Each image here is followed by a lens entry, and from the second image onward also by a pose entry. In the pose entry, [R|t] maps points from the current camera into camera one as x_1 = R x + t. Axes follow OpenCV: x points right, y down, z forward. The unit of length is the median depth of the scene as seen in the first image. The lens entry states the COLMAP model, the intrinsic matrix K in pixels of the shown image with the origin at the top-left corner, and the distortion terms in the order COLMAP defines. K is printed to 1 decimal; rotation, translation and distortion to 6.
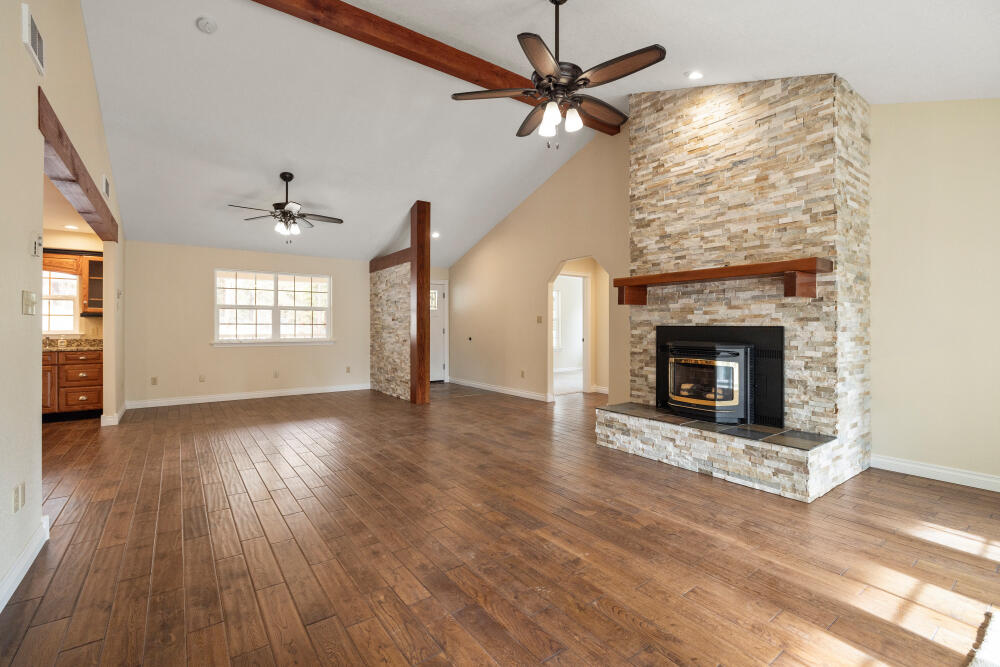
lens RADIAL K [[426.6, 0, 498.6], [0, 426.6, 325.8], [0, 0, 1]] dist [-0.000134, 0.000094]
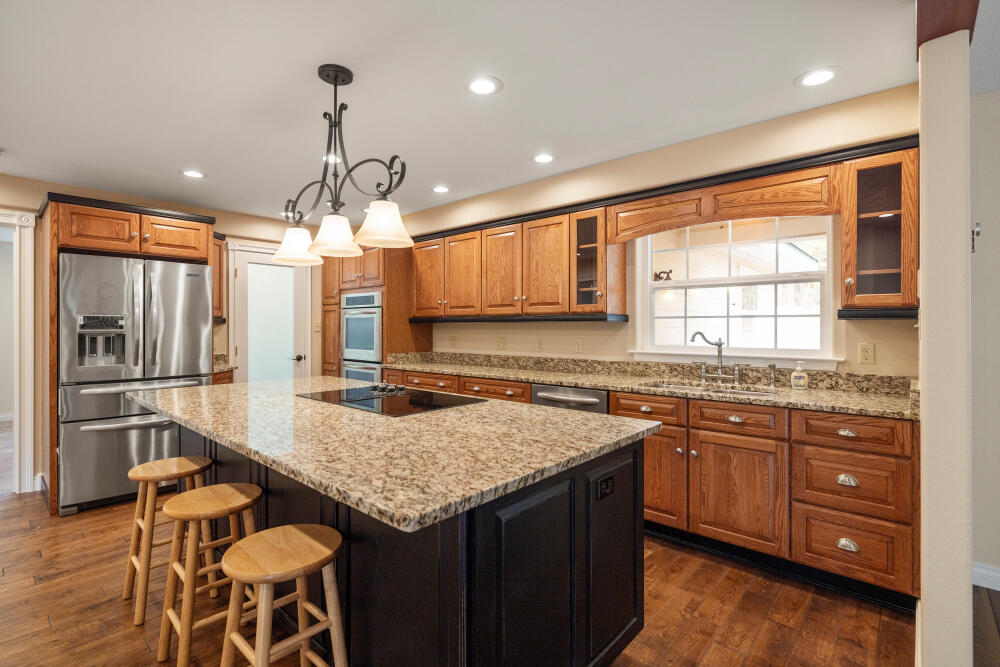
lens RADIAL K [[426.6, 0, 498.6], [0, 426.6, 325.8], [0, 0, 1]] dist [-0.000134, 0.000094]
pose [[0.157473, 0.003708, -0.987516, -0.647328], [0.003537, 0.999984, 0.004318, -0.017713], [0.987517, -0.004173, 0.157457, 0.634759]]
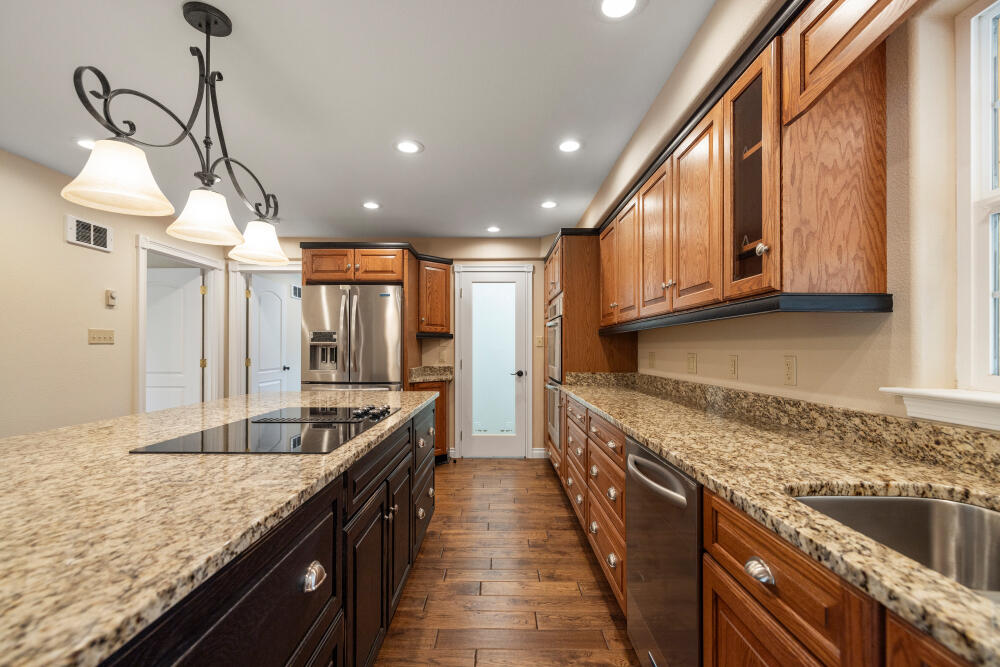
lens RADIAL K [[416.4, 0, 497.6], [0, 416.4, 344.4], [0, 0, 1]] dist [-0.000320, -0.000028]
pose [[-0.604768, 0.000220, -0.796402, -0.860253], [0.006487, 0.999968, -0.004650, -0.005390], [0.796376, -0.007979, -0.604750, 0.833582]]
